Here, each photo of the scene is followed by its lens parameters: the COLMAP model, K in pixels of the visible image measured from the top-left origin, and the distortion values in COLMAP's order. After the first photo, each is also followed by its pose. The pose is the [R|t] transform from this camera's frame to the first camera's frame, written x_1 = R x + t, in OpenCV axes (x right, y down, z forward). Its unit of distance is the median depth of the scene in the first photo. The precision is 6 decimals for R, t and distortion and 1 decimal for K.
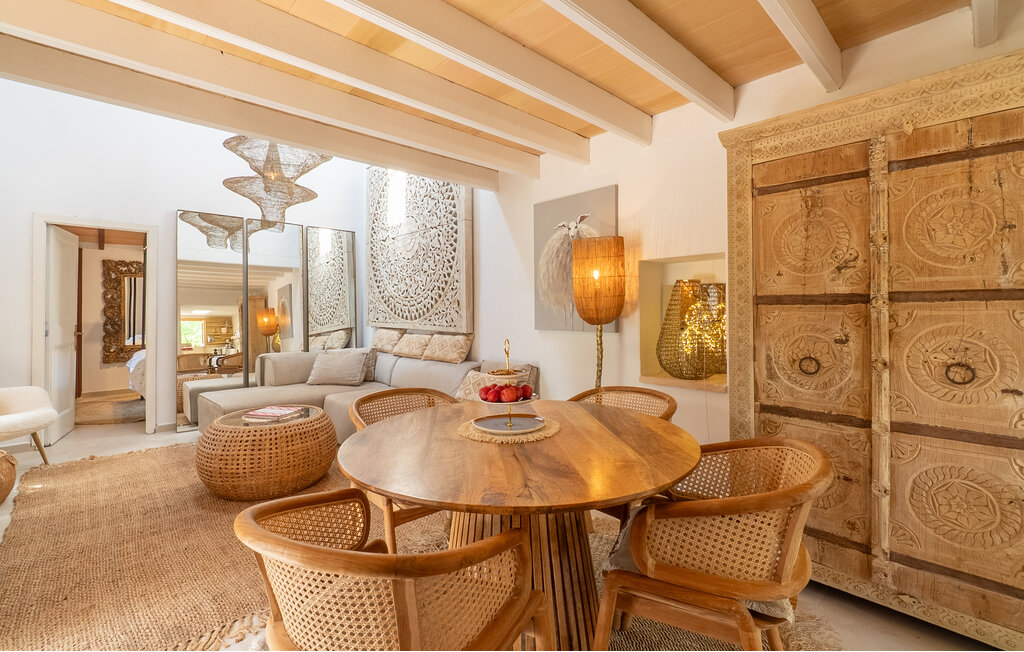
lens RADIAL K [[442.2, 0, 496.8], [0, 442.2, 301.5], [0, 0, 1]] dist [-0.003285, -0.001535]
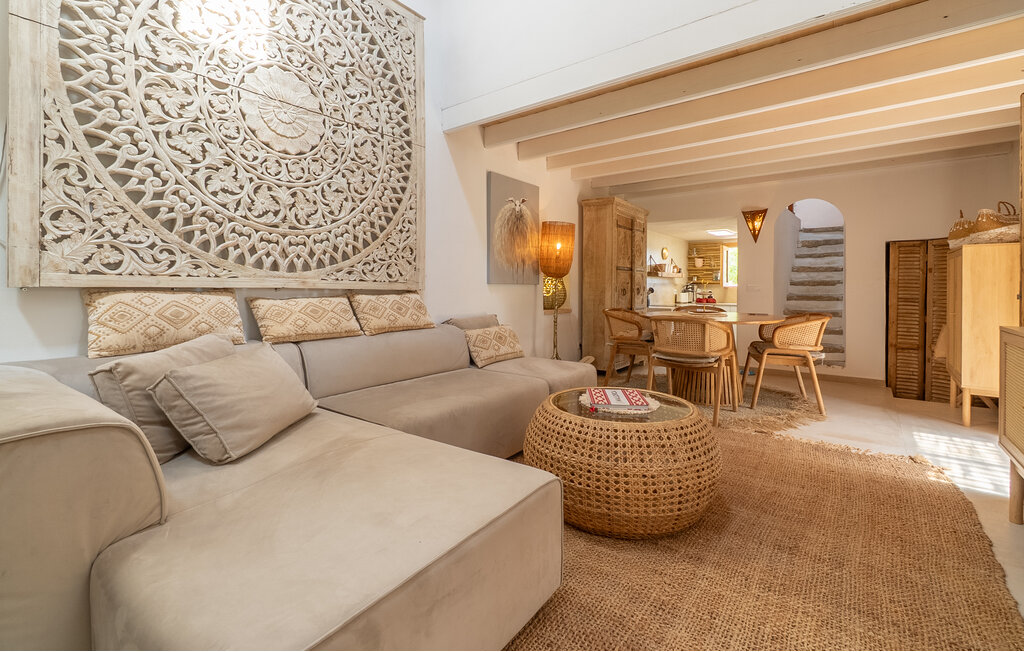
lens RADIAL K [[442.2, 0, 506.4], [0, 442.2, 294.4], [0, 0, 1]] dist [-0.003285, -0.001535]
pose [[-0.153008, 0.001729, 0.988223, -0.781381], [-0.009174, 0.999953, -0.003170, 0.071354], [-0.988182, -0.009552, -0.152985, 0.864229]]
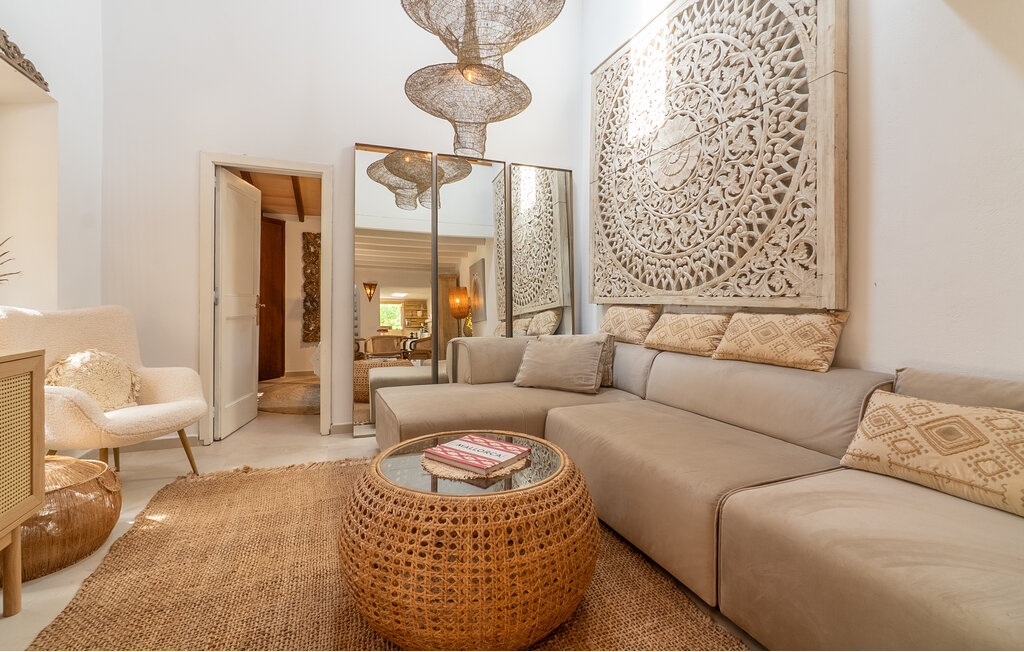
lens RADIAL K [[442.2, 0, 514.6], [0, 442.2, 300.0], [0, 0, 1]] dist [-0.003285, -0.001535]
pose [[0.939312, 0.008570, -0.342957, -0.205493], [-0.003613, 0.999880, 0.015092, 0.049603], [0.343045, -0.012937, 0.939230, 0.381022]]
